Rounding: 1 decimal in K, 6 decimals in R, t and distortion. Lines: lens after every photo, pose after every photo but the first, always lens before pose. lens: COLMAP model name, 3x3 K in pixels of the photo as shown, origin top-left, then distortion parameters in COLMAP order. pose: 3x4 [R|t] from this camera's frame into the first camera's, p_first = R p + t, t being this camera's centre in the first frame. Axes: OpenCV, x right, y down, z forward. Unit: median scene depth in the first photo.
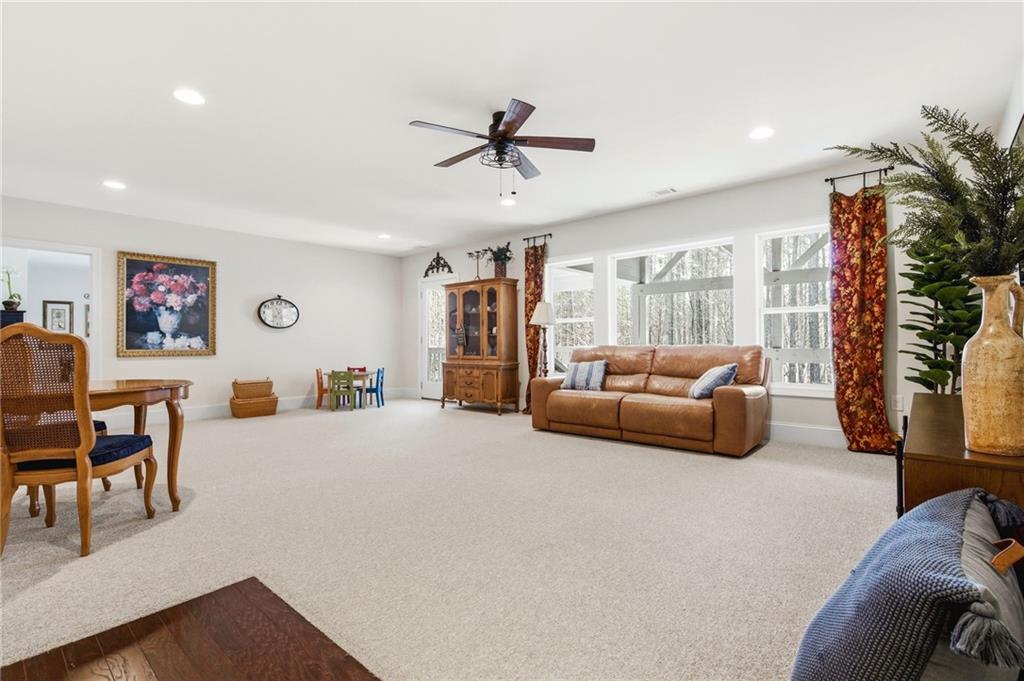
lens RADIAL K [[462.9, 0, 510.4], [0, 462.9, 343.2], [0, 0, 1]] dist [-0.012648, -0.000509]
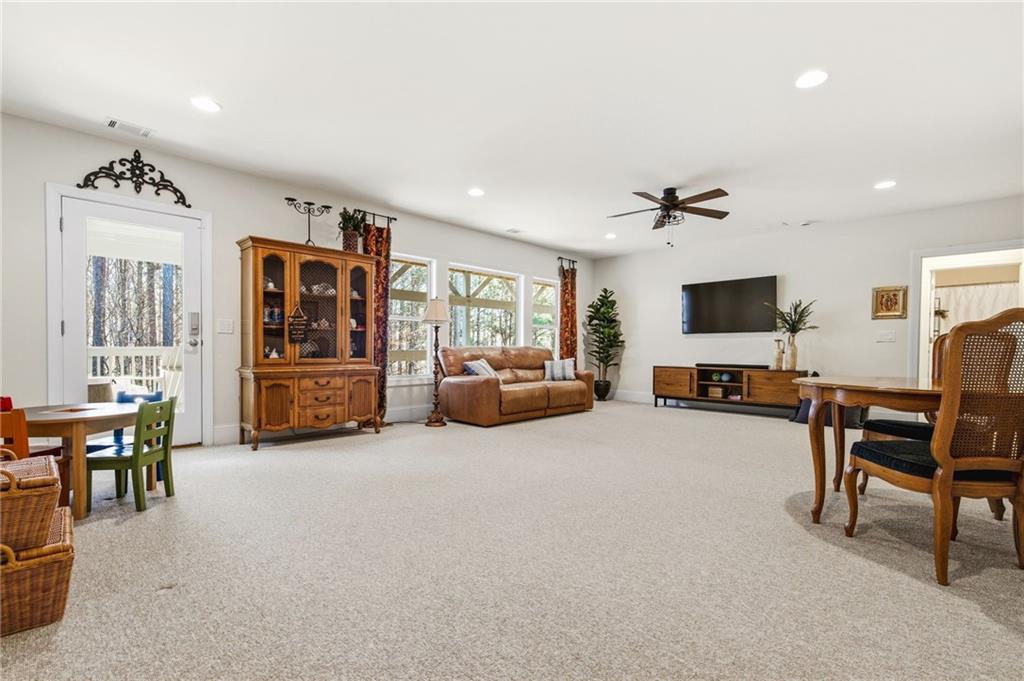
lens RADIAL K [[462.9, 0, 506.5], [0, 462.9, 359.3], [0, 0, 1]] dist [-0.012648, -0.000509]
pose [[0.058528, -0.021663, 0.998051, -0.740274], [-0.016743, 0.999603, 0.022678, 0.008344], [-0.998145, -0.018037, 0.058142, 0.685784]]
